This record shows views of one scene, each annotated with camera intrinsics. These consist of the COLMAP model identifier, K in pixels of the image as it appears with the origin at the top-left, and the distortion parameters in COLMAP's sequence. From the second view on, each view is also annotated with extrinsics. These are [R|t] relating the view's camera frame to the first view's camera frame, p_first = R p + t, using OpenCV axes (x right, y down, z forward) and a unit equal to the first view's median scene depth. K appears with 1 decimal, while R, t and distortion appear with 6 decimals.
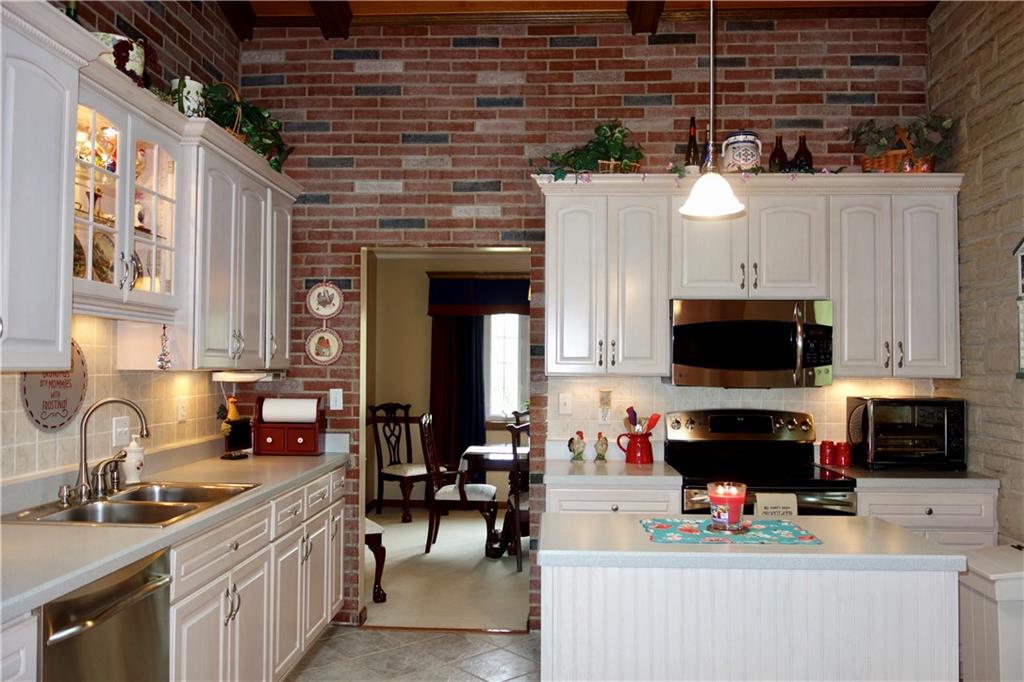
lens RADIAL K [[821.4, 0, 512.0], [0, 821.4, 341.0], [0, 0, 1]] dist [0.005677, -0.008403]
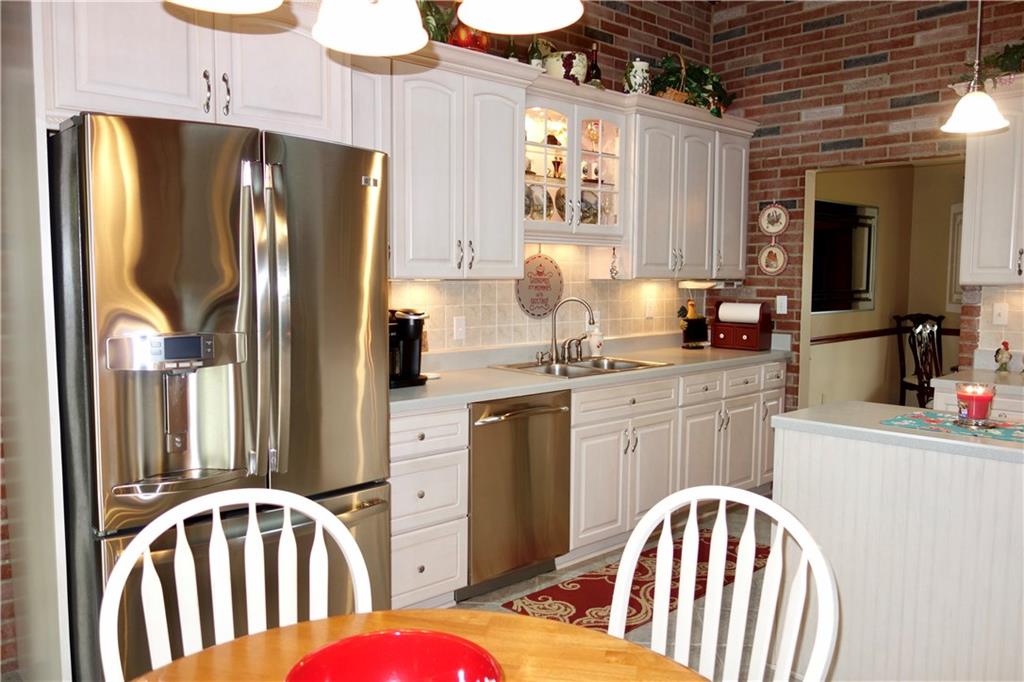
lens RADIAL K [[821.4, 0, 512.0], [0, 821.4, 341.0], [0, 0, 1]] dist [0.005677, -0.008403]
pose [[0.726477, 0.051771, -0.685238, 0.309910], [0.022251, 0.994863, 0.098754, -0.001717], [0.686831, -0.086990, 0.721593, -0.110702]]
